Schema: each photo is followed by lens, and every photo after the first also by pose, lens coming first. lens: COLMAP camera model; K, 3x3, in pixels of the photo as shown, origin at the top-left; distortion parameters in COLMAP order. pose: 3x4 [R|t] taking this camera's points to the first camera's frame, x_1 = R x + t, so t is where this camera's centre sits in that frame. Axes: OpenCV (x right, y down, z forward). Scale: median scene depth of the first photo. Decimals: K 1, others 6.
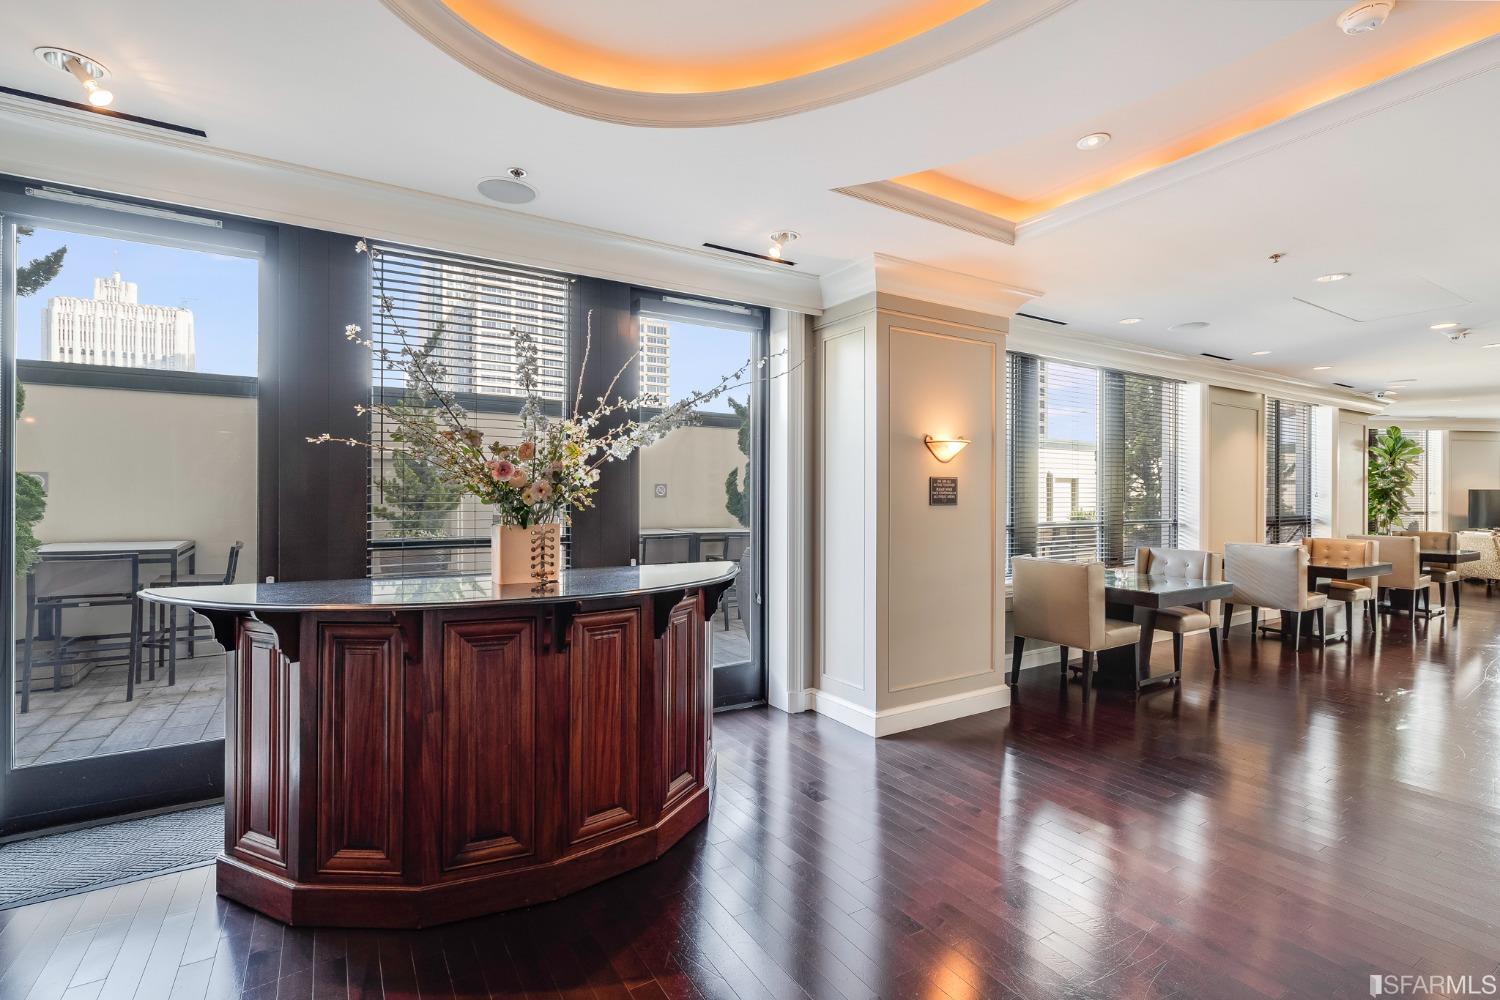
lens RADIAL K [[681.6, 0, 752.3], [0, 681.6, 494.3], [0, 0, 1]] dist [-0.001771, -0.000100]
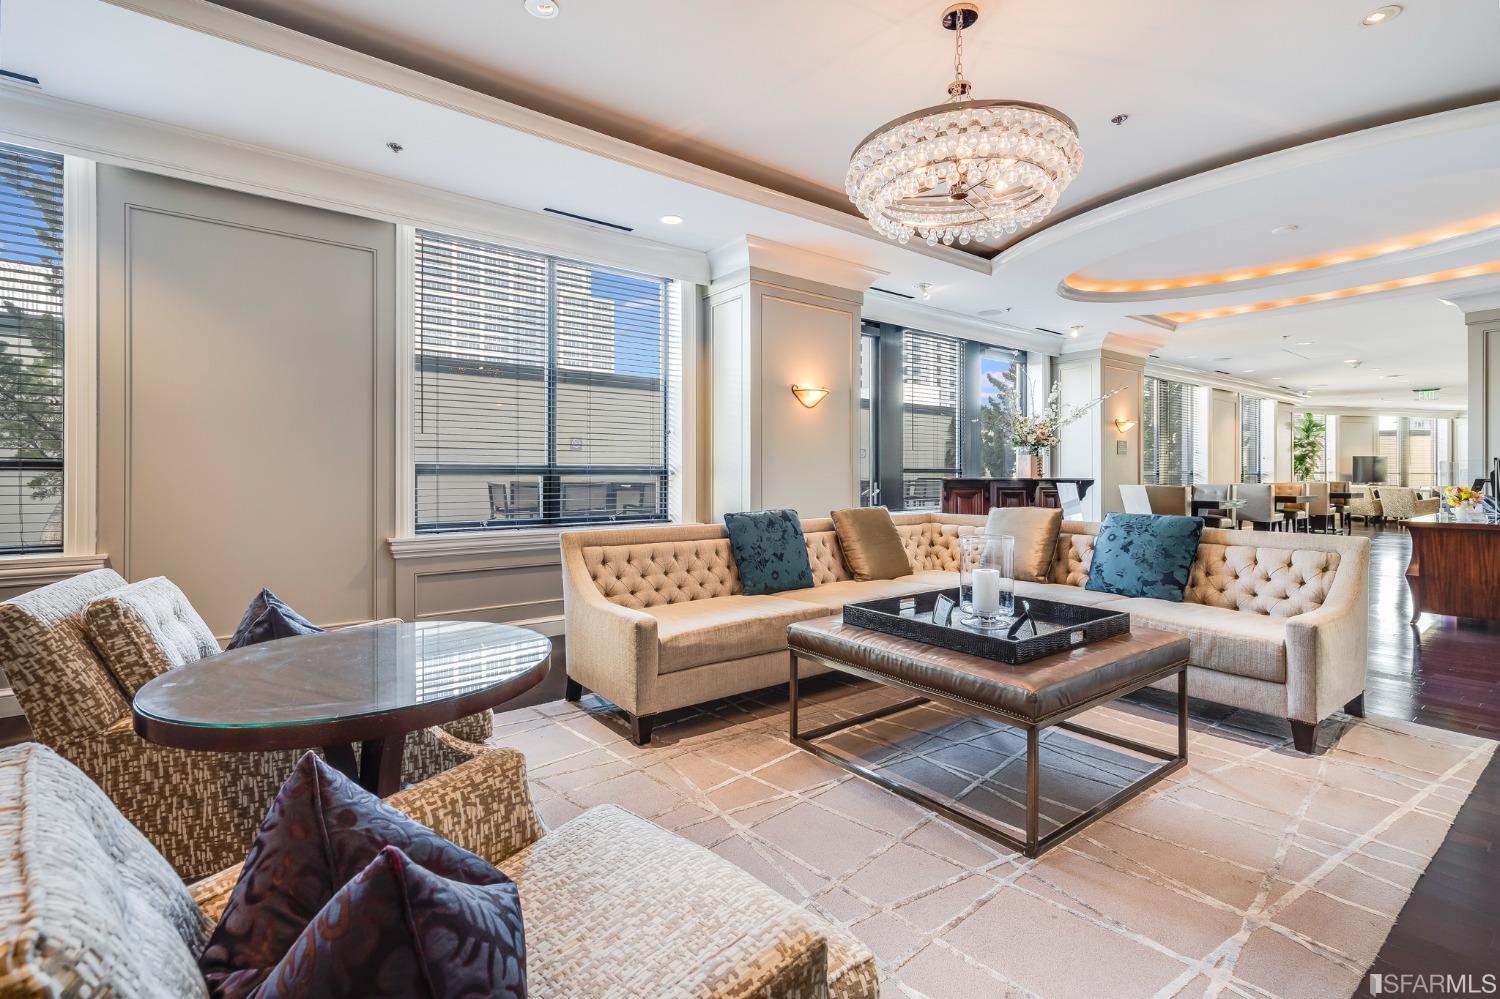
lens RADIAL K [[665.0, 0, 751.2], [0, 665.0, 472.9], [0, 0, 1]] dist [-0.003167, -0.000359]
pose [[0.996141, -0.003371, 0.087707, -0.483000], [0.003297, 0.999994, 0.000989, 0.031563], [-0.087710, -0.000696, 0.996146, -0.411617]]
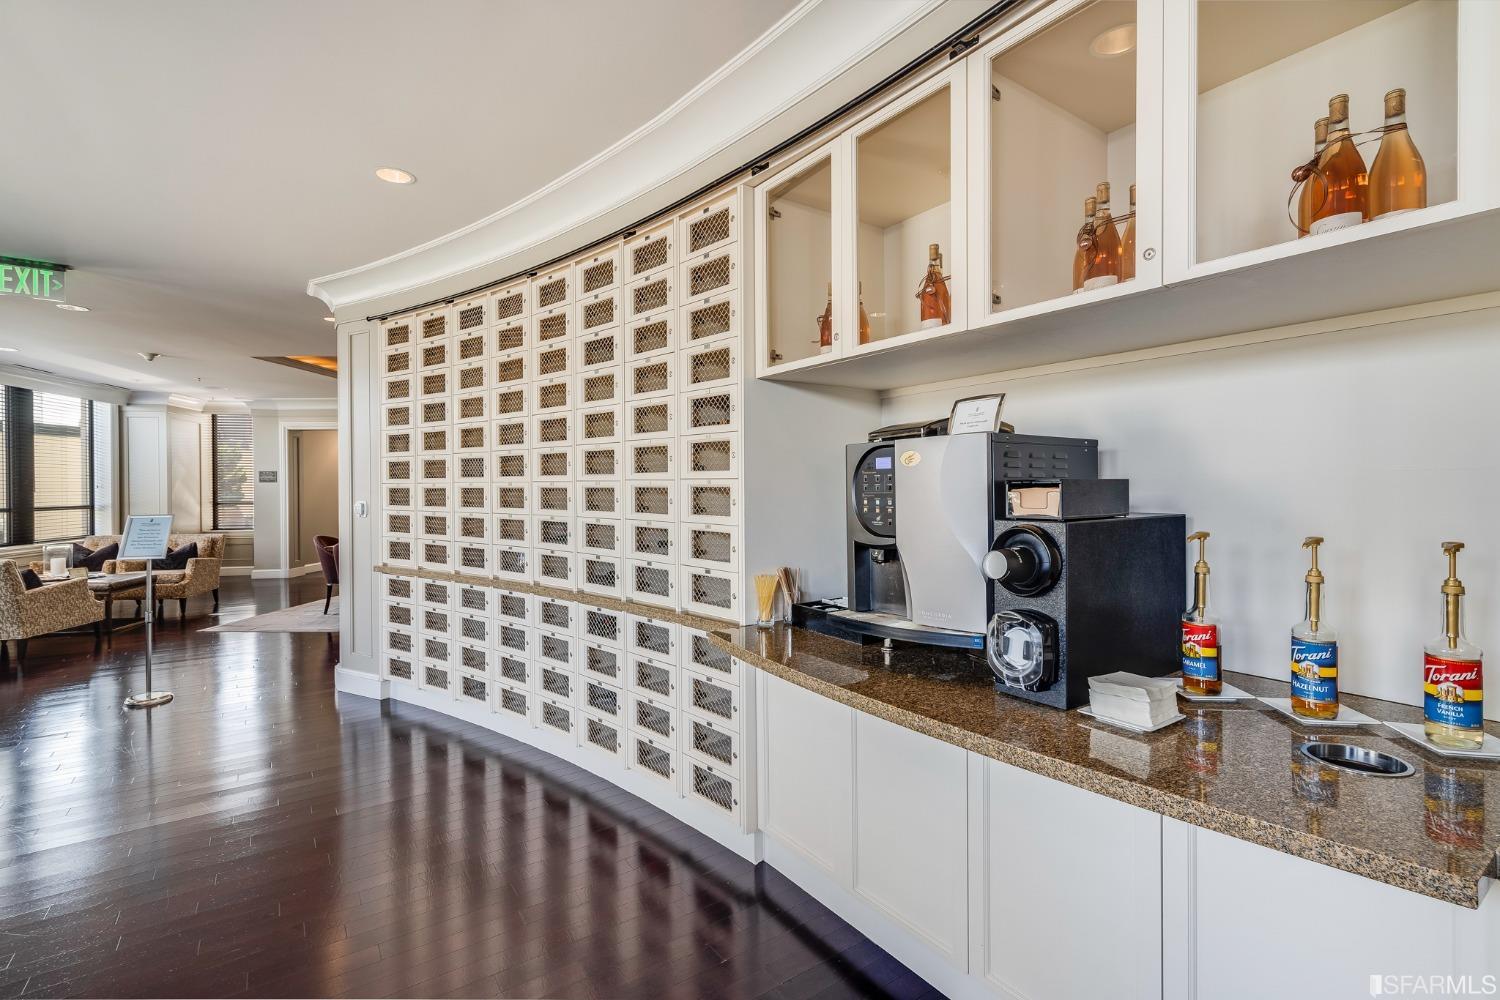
lens RADIAL K [[681.6, 0, 752.3], [0, 681.6, 494.3], [0, 0, 1]] dist [-0.001771, -0.000100]
pose [[-0.066128, -0.011586, 0.997744, 0.675612], [-0.000732, 0.999933, 0.011563, 0.007281], [-0.997811, 0.000034, -0.066132, 0.483340]]
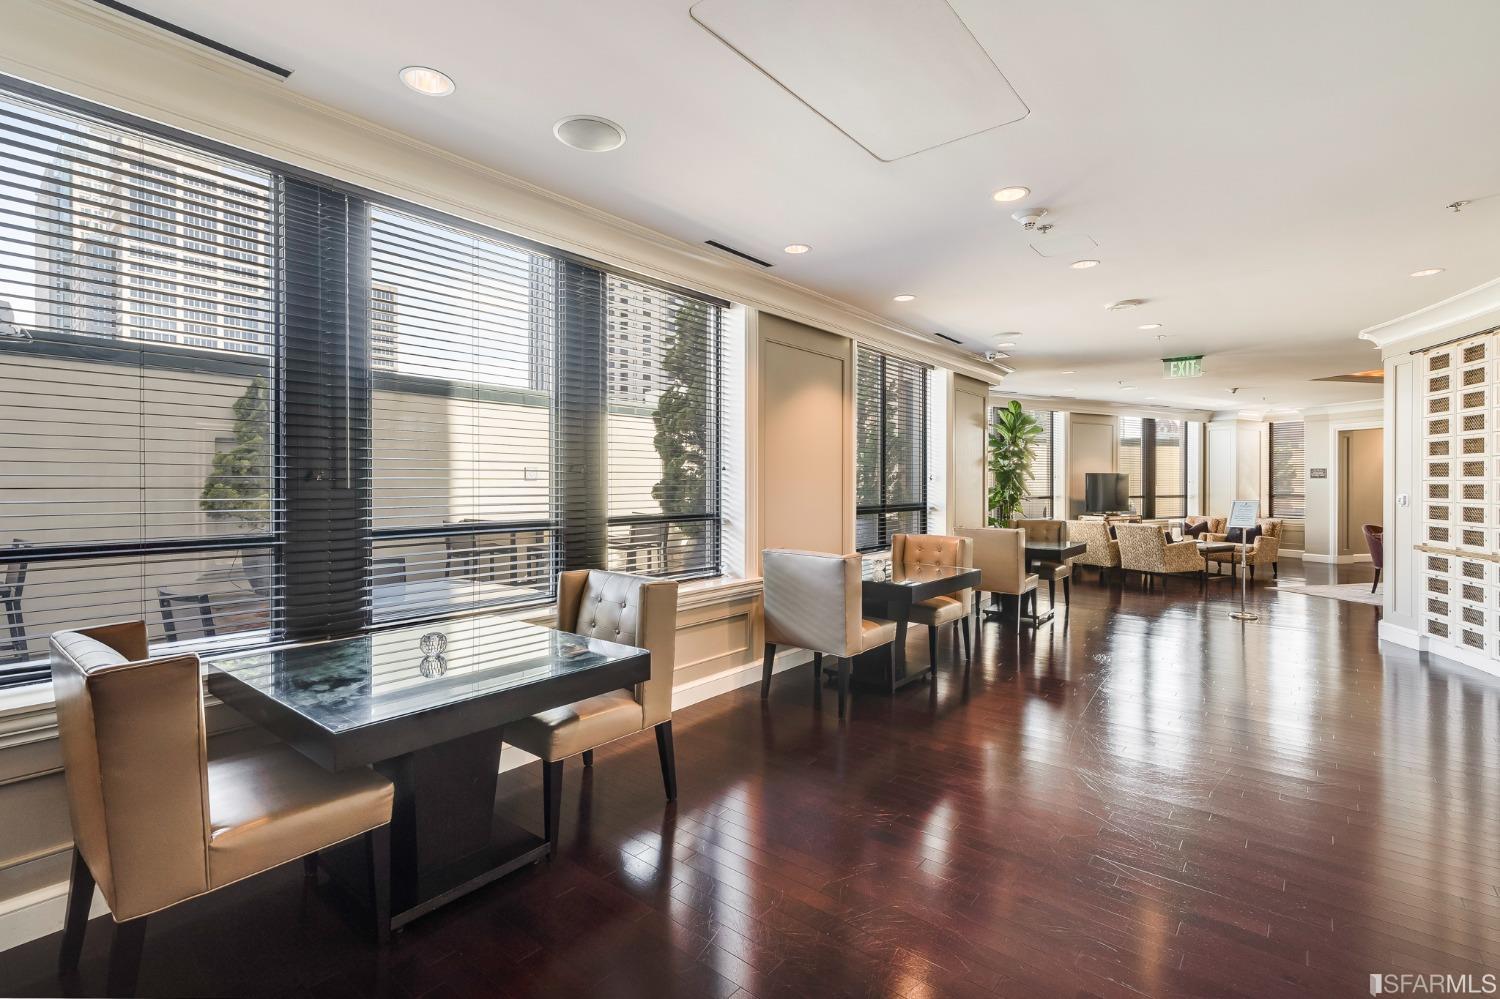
lens RADIAL K [[688.8, 0, 747.0], [0, 688.8, 485.8], [0, 0, 1]] dist [0.001857, 0.000822]
pose [[0.944667, -0.003345, 0.328015, 0.373351], [0.000926, 0.999971, 0.007531, 0.004745], [-0.328031, -0.006810, 0.944643, 0.312540]]
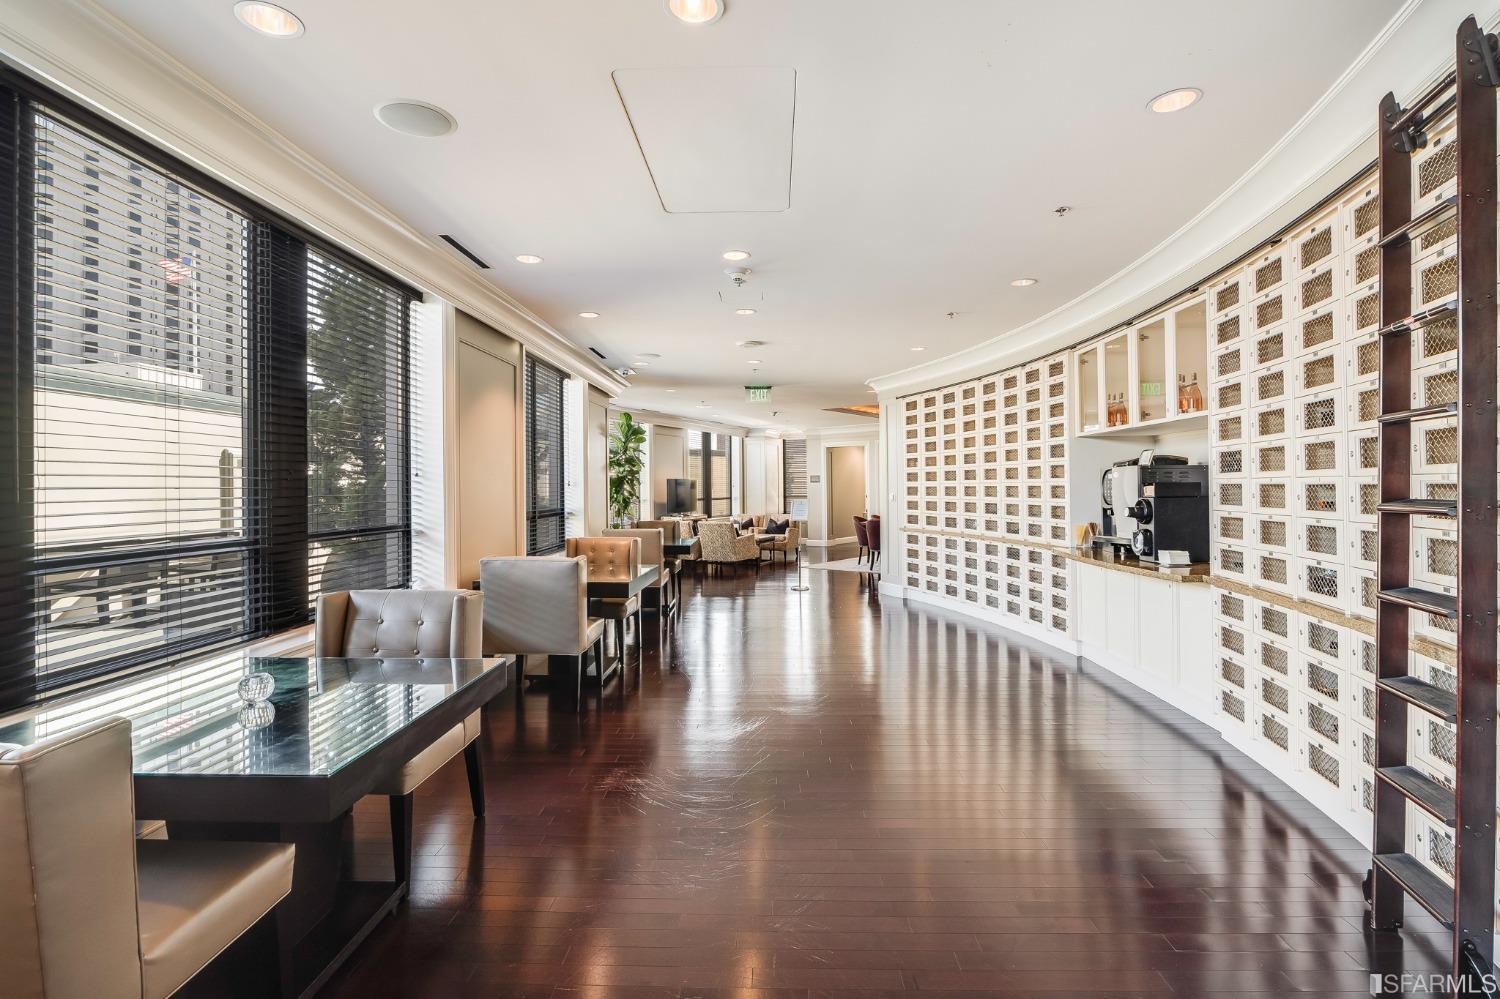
lens RADIAL K [[709.7, 0, 752.7], [0, 709.7, 483.6], [0, 0, 1]] dist [-0.023679, 0.000162]
pose [[0.547121, -0.003472, 0.837046, 0.231892], [0.007852, 0.999969, -0.000985, 0.003948], [-0.837017, 0.007111, 0.547131, 0.351285]]
